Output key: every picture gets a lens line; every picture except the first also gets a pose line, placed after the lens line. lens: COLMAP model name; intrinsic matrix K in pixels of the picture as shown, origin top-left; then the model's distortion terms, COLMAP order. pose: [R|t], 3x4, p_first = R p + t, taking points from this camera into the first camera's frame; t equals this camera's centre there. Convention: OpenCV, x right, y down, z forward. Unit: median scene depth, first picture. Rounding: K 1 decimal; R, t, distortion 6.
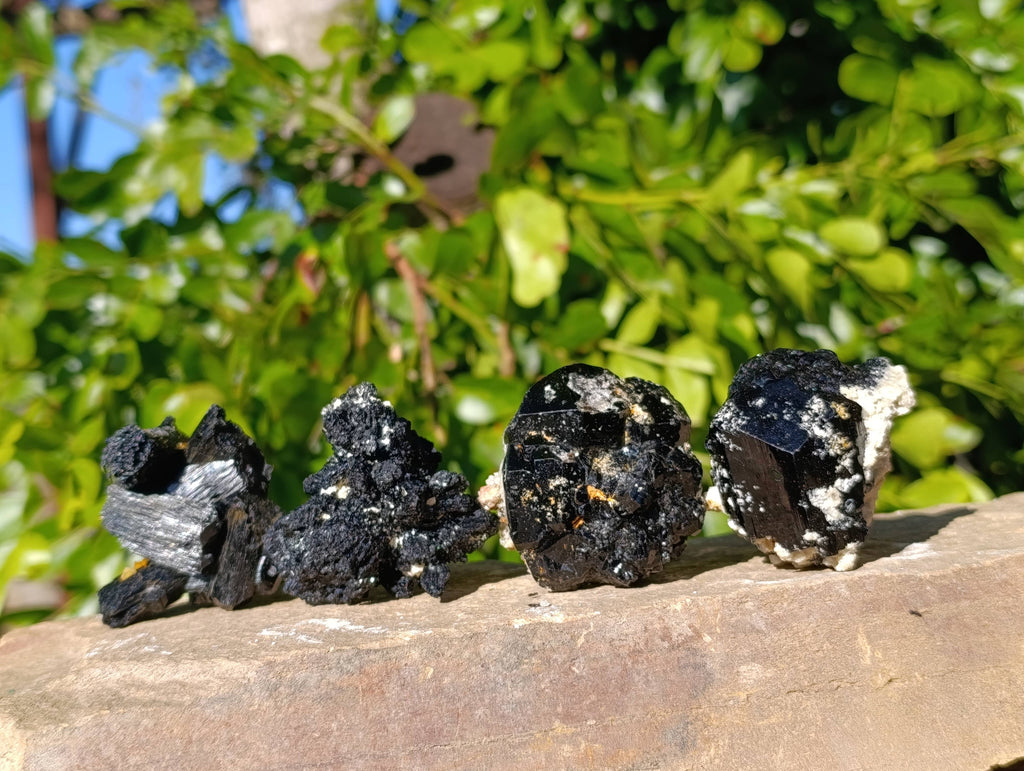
lens RADIAL K [[1534.0, 0, 510.4], [0, 1534.0, 384.7], [0, 0, 1]] dist [0.174262, 0.000000]
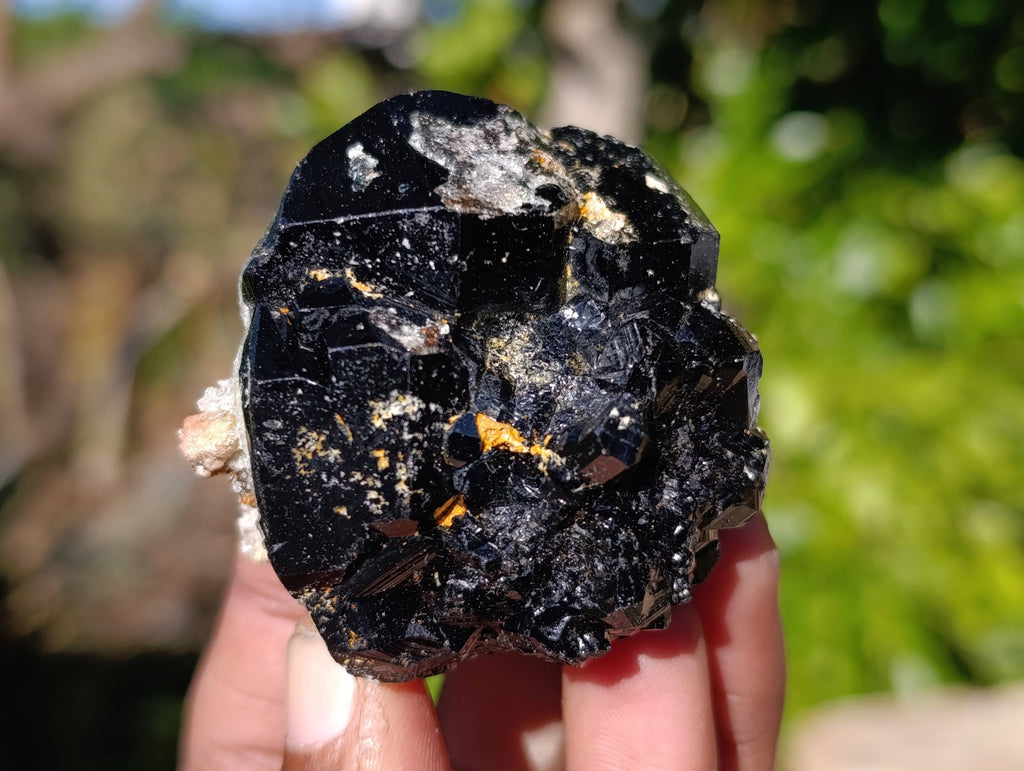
lens RADIAL K [[1534.0, 0, 508.0], [0, 1534.0, 380.6], [0, 0, 1]] dist [0.174262, 0.000000]
pose [[0.987045, -0.032776, 0.157062, 0.000239], [0.016371, 0.994377, 0.104629, 0.019143], [-0.159608, -0.100702, 0.982031, 0.634544]]
